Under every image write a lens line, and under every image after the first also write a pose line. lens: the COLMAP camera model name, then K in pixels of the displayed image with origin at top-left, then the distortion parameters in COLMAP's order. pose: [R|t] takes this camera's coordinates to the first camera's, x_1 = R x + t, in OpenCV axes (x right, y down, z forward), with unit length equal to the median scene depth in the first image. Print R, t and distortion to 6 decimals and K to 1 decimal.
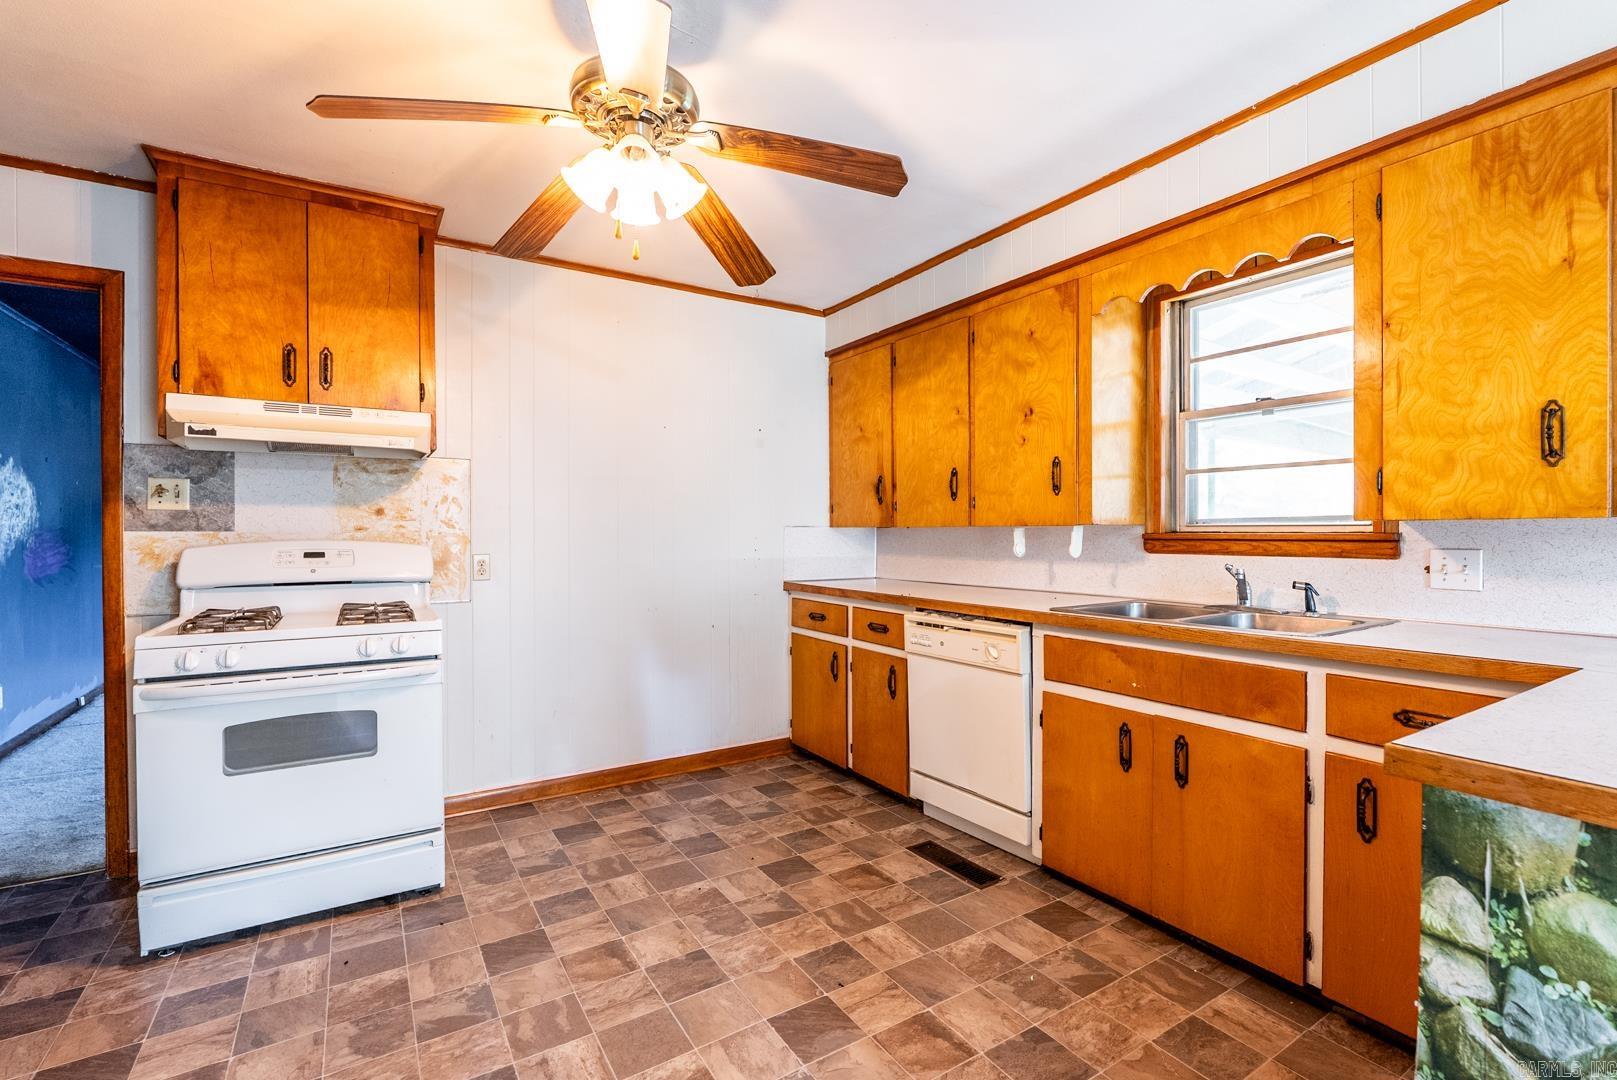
lens RADIAL K [[716.6, 0, 815.2], [0, 716.6, 536.0], [0, 0, 1]] dist [-0.010509, 0.001447]
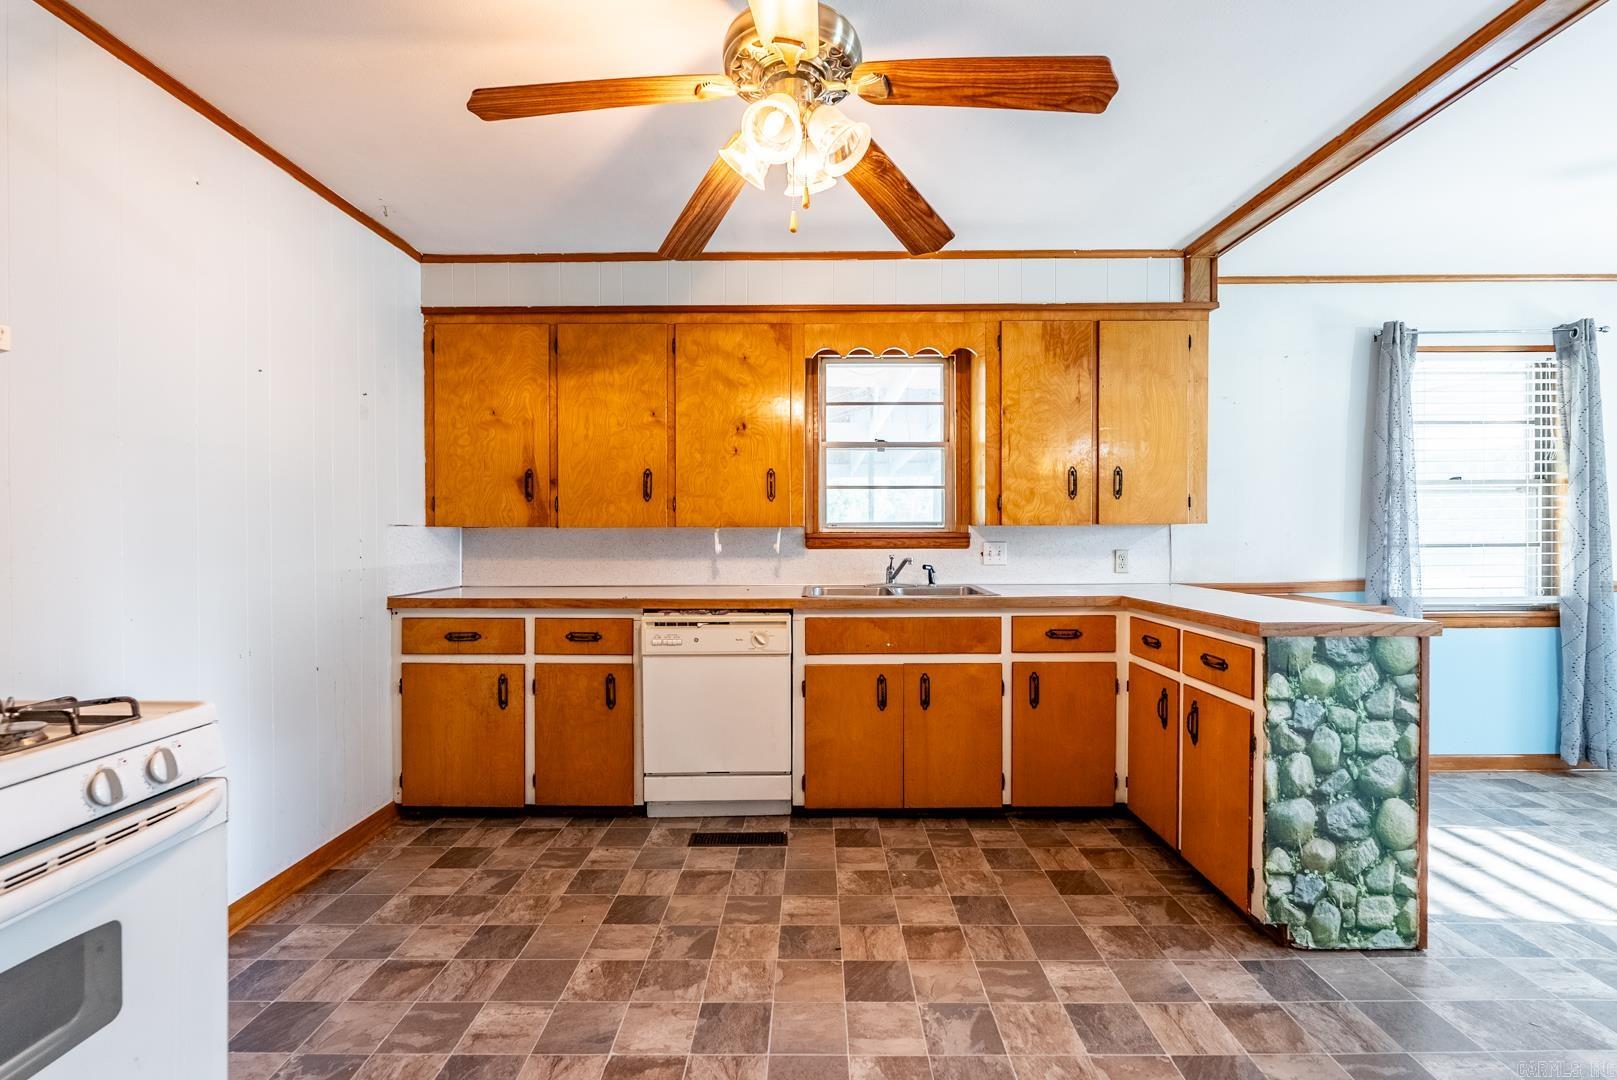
lens RADIAL K [[716.6, 0, 809.3], [0, 716.6, 535.6], [0, 0, 1]] dist [-0.010509, 0.001447]
pose [[0.544360, -0.004388, 0.838840, -0.675818], [0.004966, 0.999986, 0.002008, -0.002591], [-0.838837, 0.003072, 0.544374, 0.332735]]
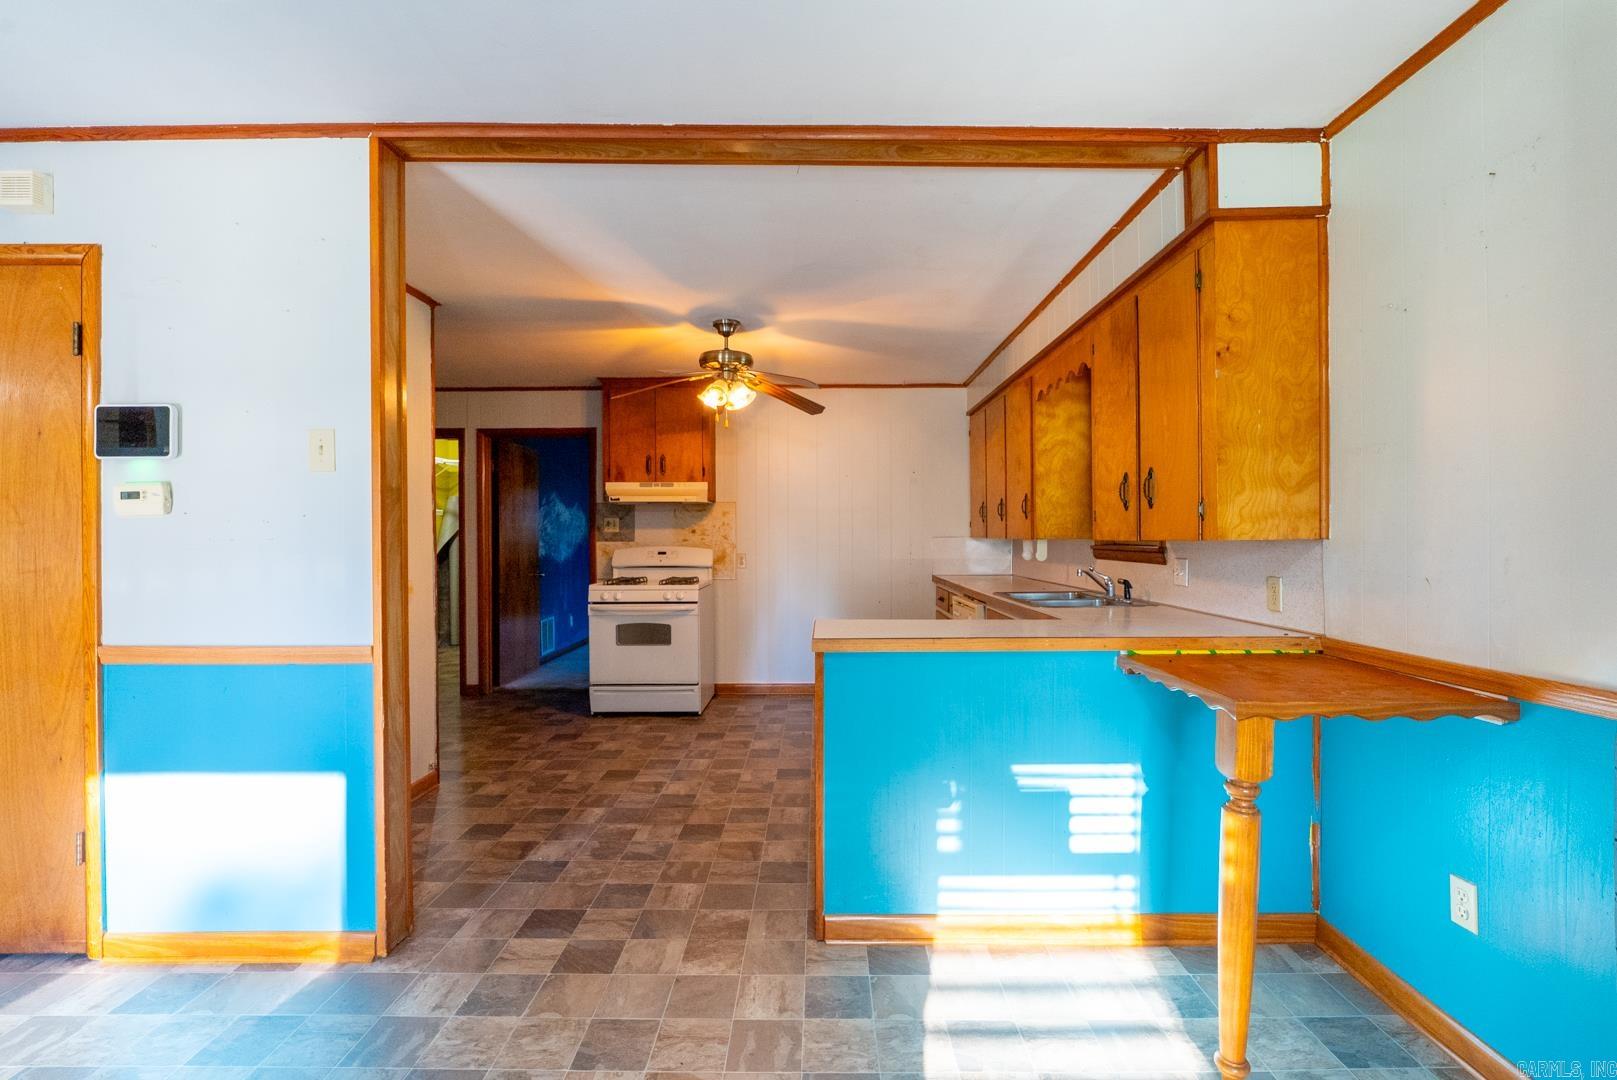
lens RADIAL K [[716.6, 0, 813.6], [0, 716.6, 538.3], [0, 0, 1]] dist [-0.010509, 0.001447]
pose [[0.839693, 0.000726, -0.543061, 0.843306], [0.000120, 0.999999, 0.001524, -0.020807], [0.543061, -0.001345, 0.839692, -0.539867]]
